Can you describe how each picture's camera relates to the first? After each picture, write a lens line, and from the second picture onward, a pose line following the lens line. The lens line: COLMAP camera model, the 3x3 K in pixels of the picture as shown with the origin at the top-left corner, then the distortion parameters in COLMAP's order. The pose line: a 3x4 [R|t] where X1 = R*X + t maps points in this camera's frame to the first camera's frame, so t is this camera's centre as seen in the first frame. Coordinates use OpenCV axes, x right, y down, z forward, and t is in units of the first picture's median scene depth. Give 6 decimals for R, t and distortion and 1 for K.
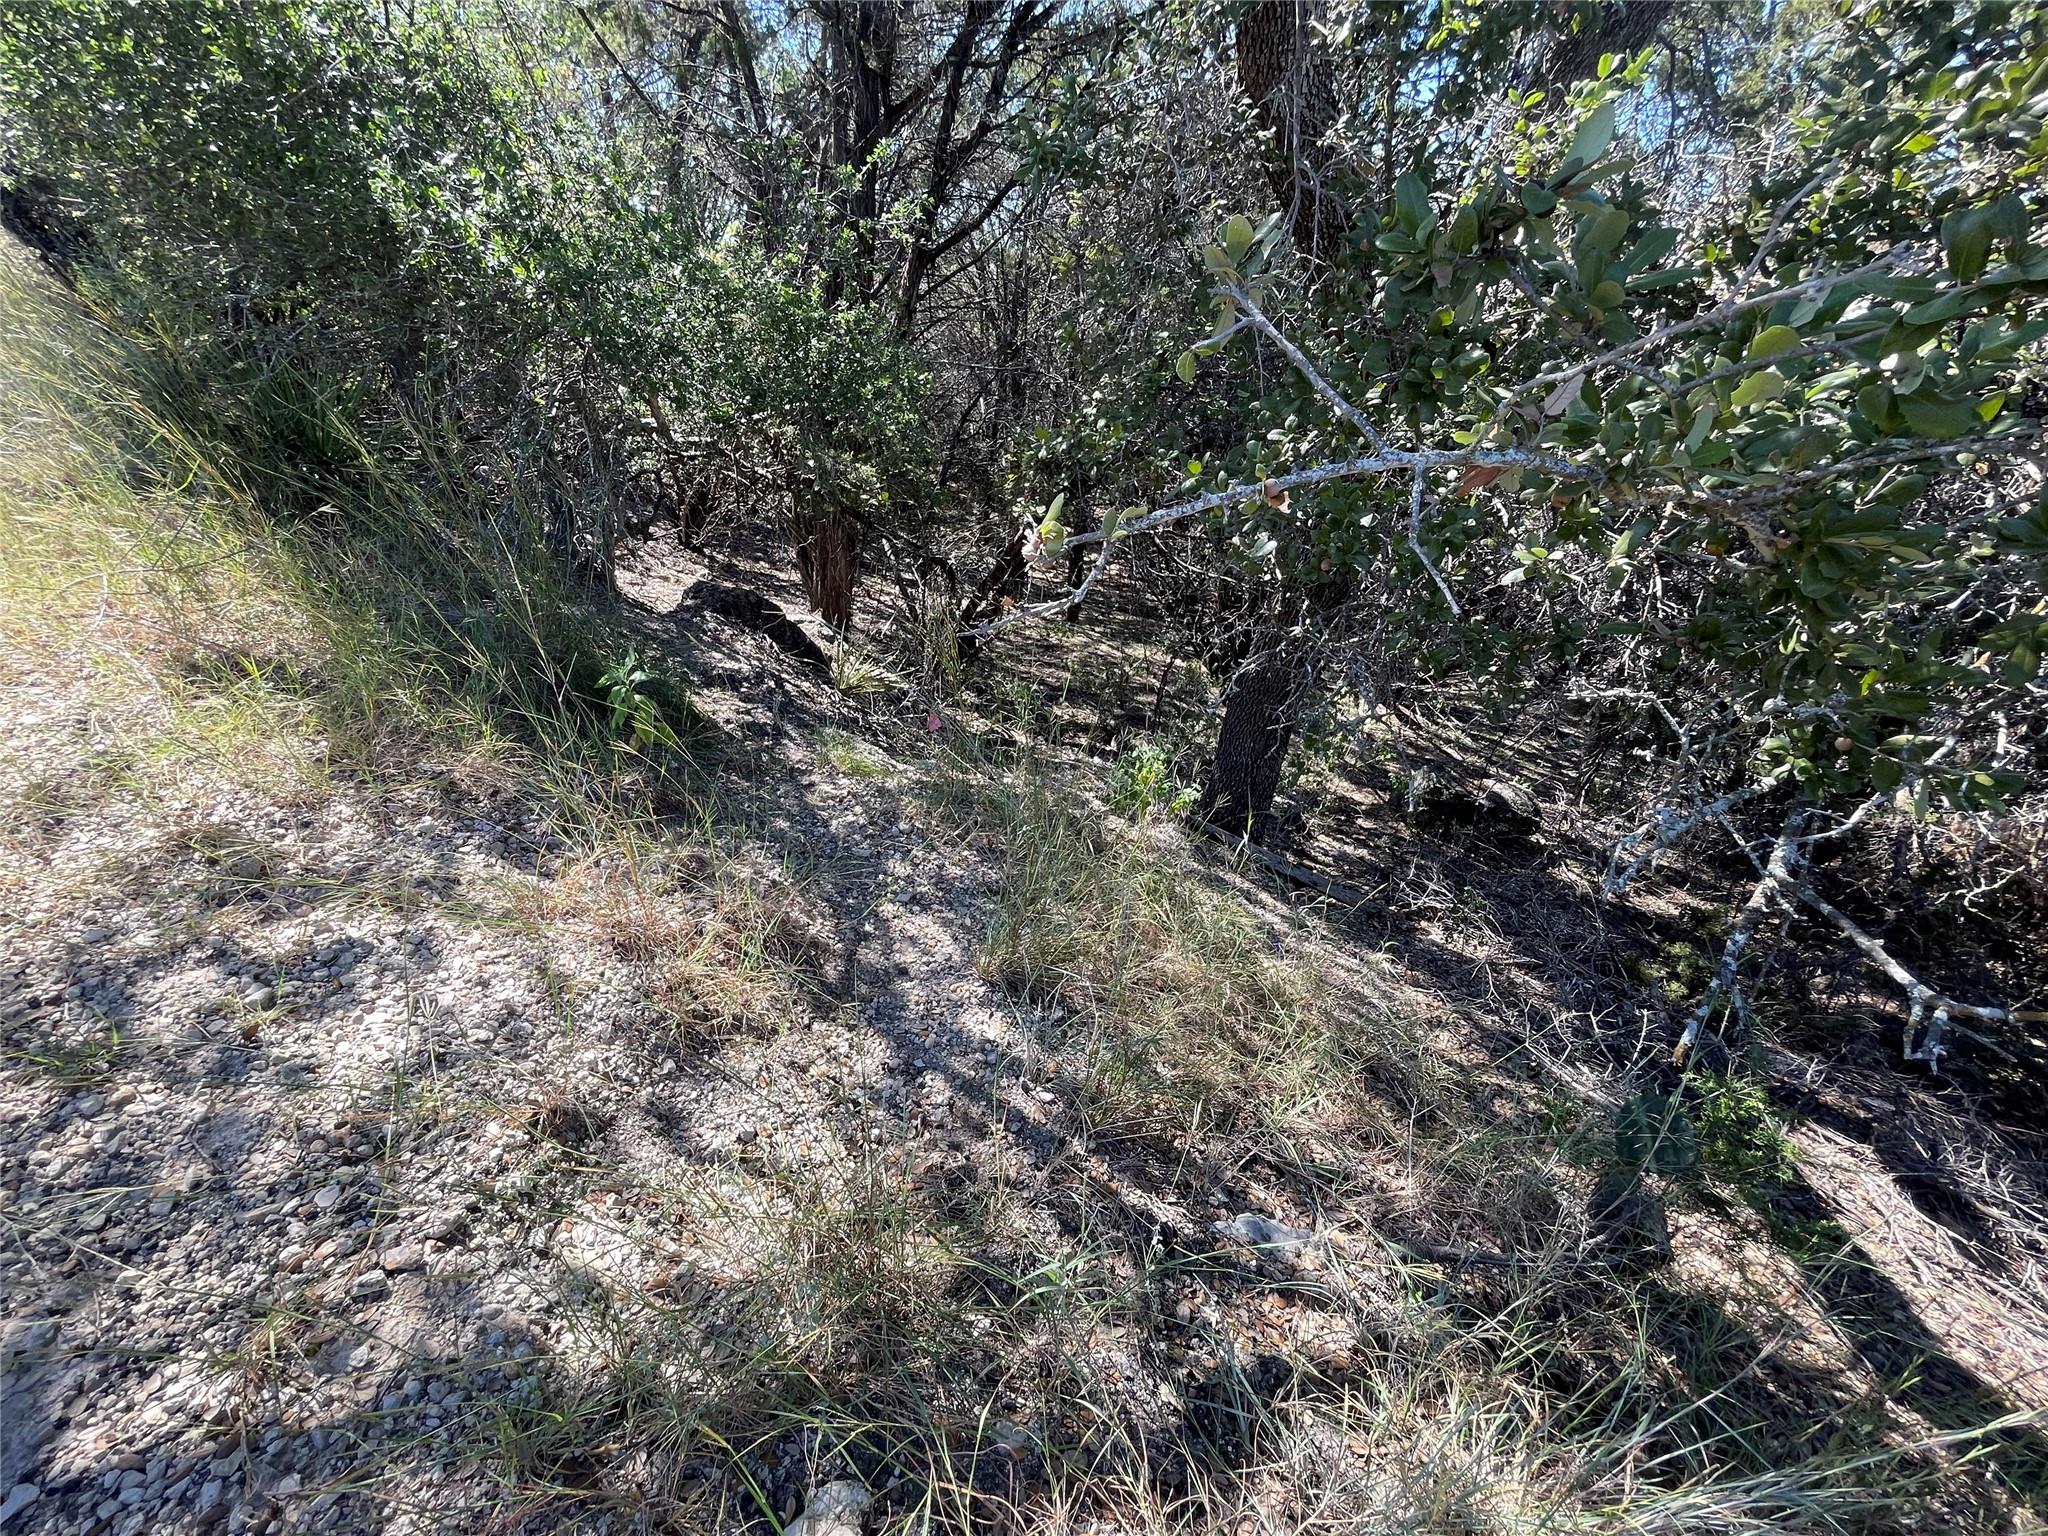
lens RADIAL K [[836.8, 0, 1020.8], [0, 836.8, 773.7], [0, 0, 1]] dist [-0.001814, 0.000709]
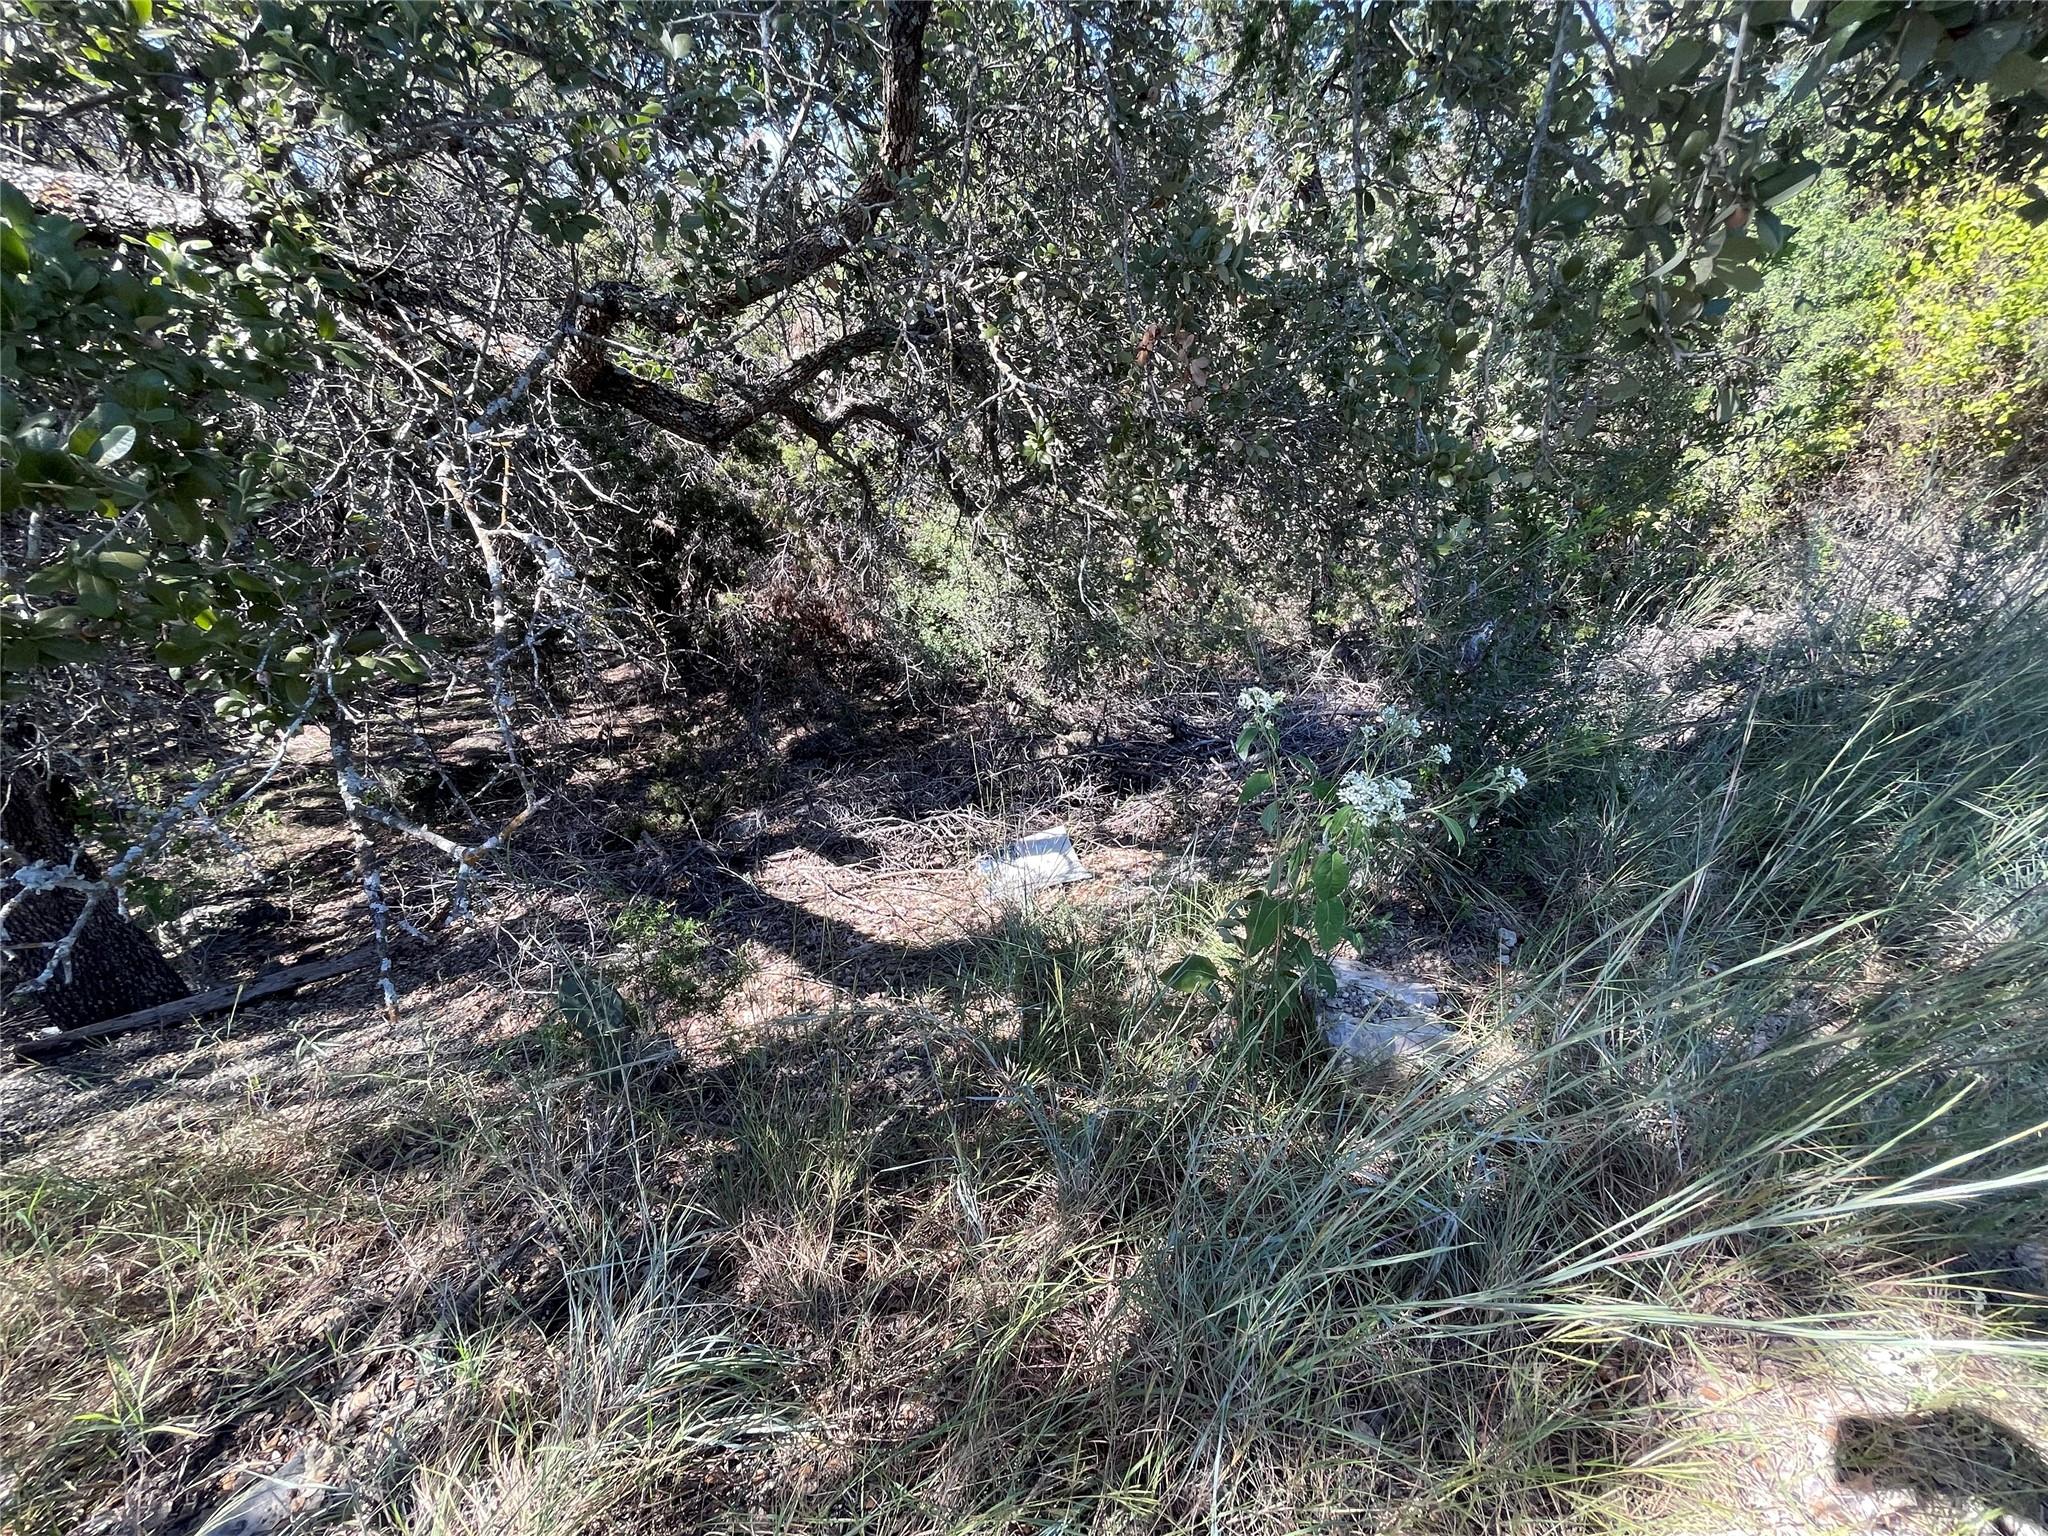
lens RADIAL K [[824.9, 0, 1017.0], [0, 824.9, 782.5], [0, 0, 1]] dist [-0.002605, 0.000976]
pose [[0.366596, -0.558282, 0.744264, 0.260022], [0.485315, 0.797248, 0.358978, 0.066899], [-0.793774, 0.229603, 0.563210, -0.083520]]
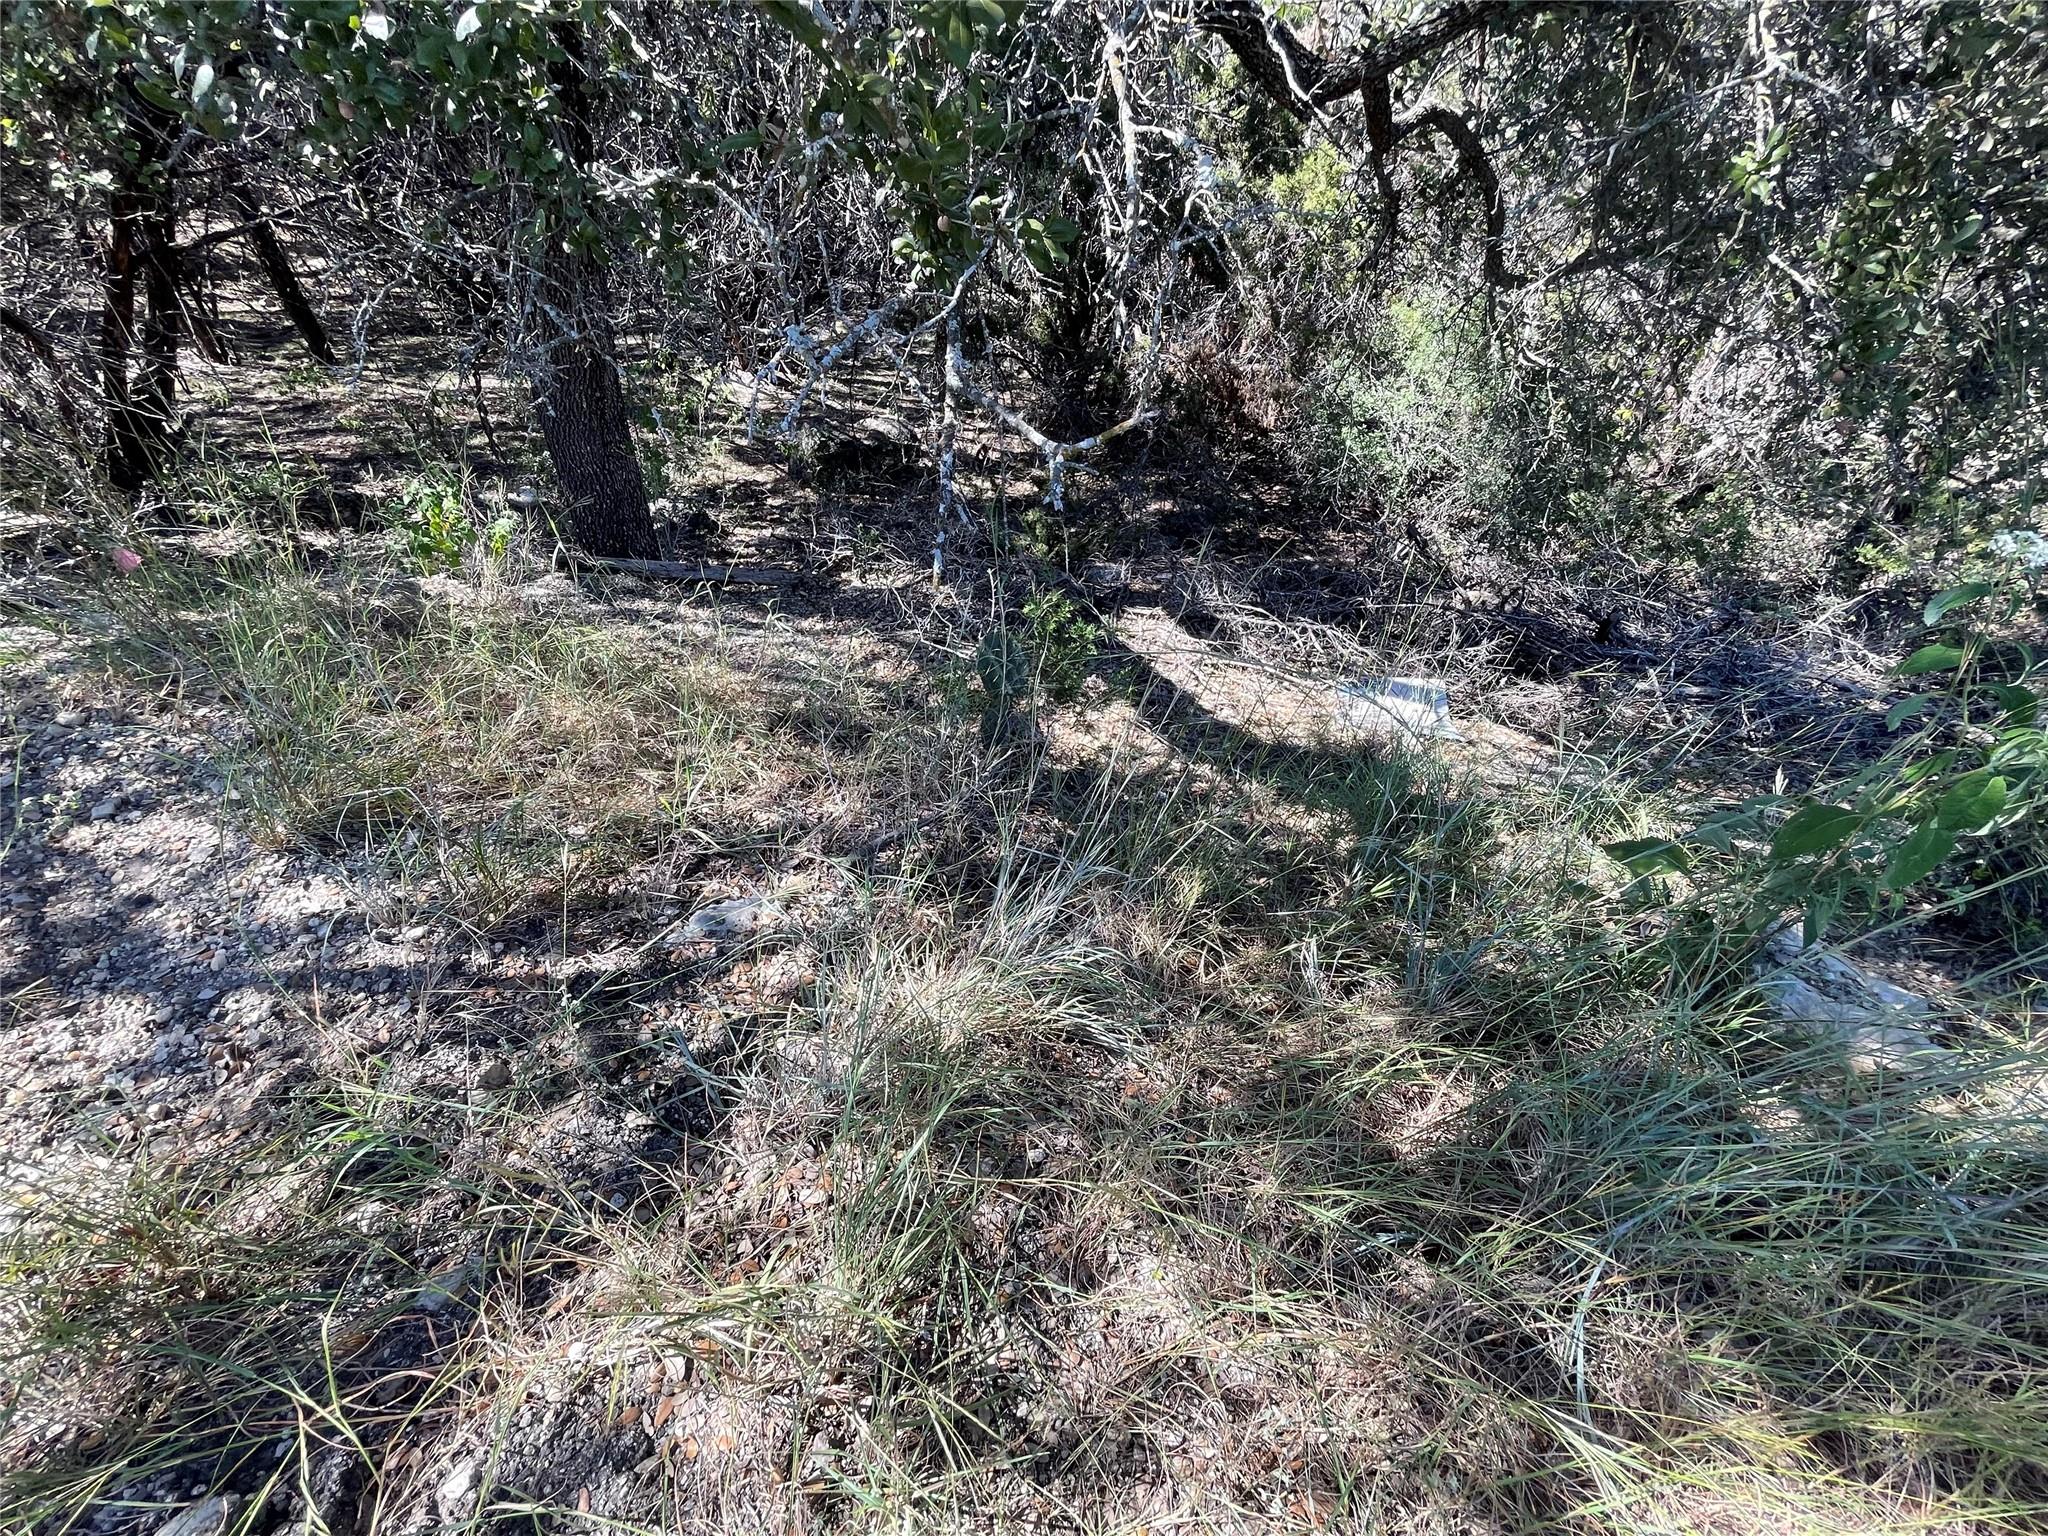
lens RADIAL K [[824.9, 0, 1017.0], [0, 824.9, 782.5], [0, 0, 1]] dist [-0.002605, 0.000976]
pose [[0.755686, -0.483731, 0.441523, 0.143696], [0.301635, 0.855453, 0.420970, 0.071548], [-0.581339, -0.184942, 0.792364, 0.028200]]
